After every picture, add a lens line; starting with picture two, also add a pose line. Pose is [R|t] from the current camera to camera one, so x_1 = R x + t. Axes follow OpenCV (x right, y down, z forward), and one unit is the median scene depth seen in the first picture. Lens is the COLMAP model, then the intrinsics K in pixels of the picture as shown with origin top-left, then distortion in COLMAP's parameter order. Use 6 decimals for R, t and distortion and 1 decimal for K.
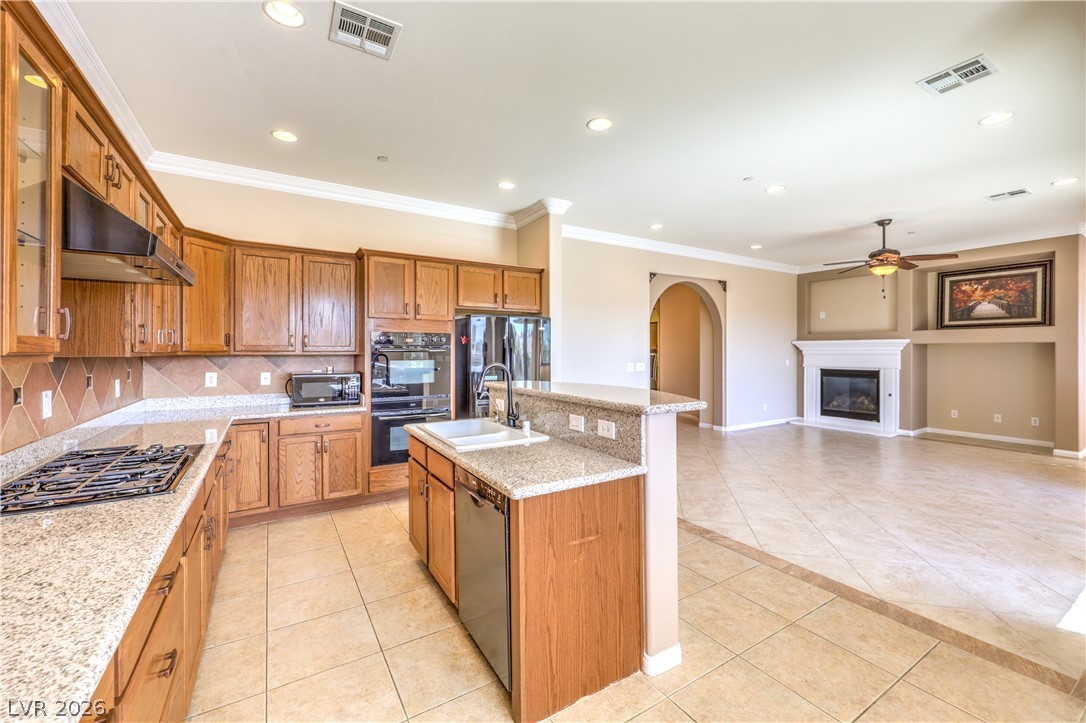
lens RADIAL K [[449.6, 0, 547.9], [0, 449.6, 353.2], [0, 0, 1]] dist [-0.002593, 0.000055]
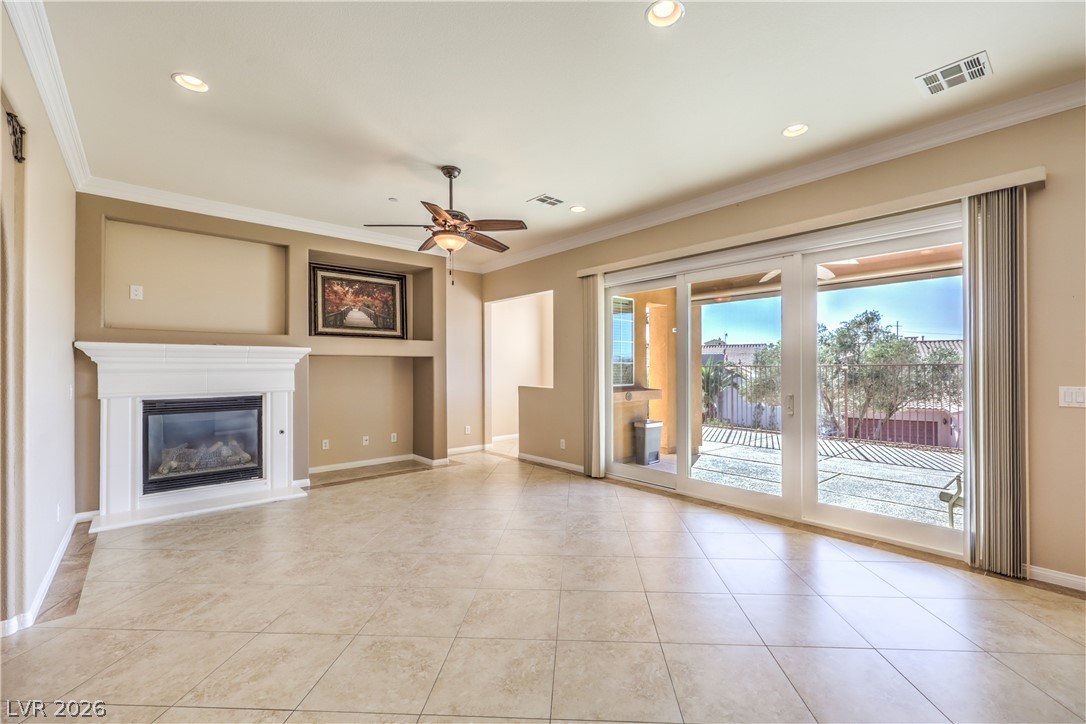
lens RADIAL K [[461.1, 0, 547.8], [0, 461.1, 364.7], [0, 0, 1]] dist [0.000408, -0.000102]
pose [[-0.179728, 0.010049, 0.983665, 0.032557], [0.009941, 0.999915, -0.008399, 0.005100], [-0.983666, 0.008269, -0.179812, 0.756384]]
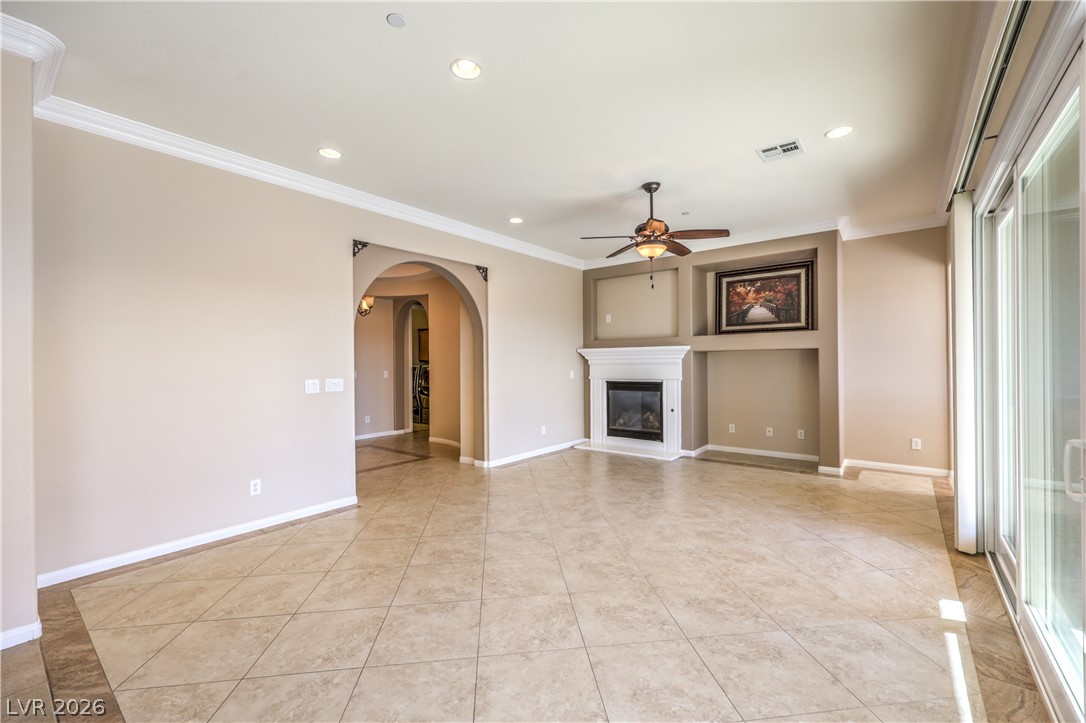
lens RADIAL K [[449.6, 0, 559.9], [0, 449.6, 362.8], [0, 0, 1]] dist [-0.002593, 0.000055]
pose [[0.935991, -0.006708, 0.351961, 0.260044], [0.009358, 0.999939, -0.005828, 0.004659], [-0.351901, 0.008749, 0.935997, 0.269654]]
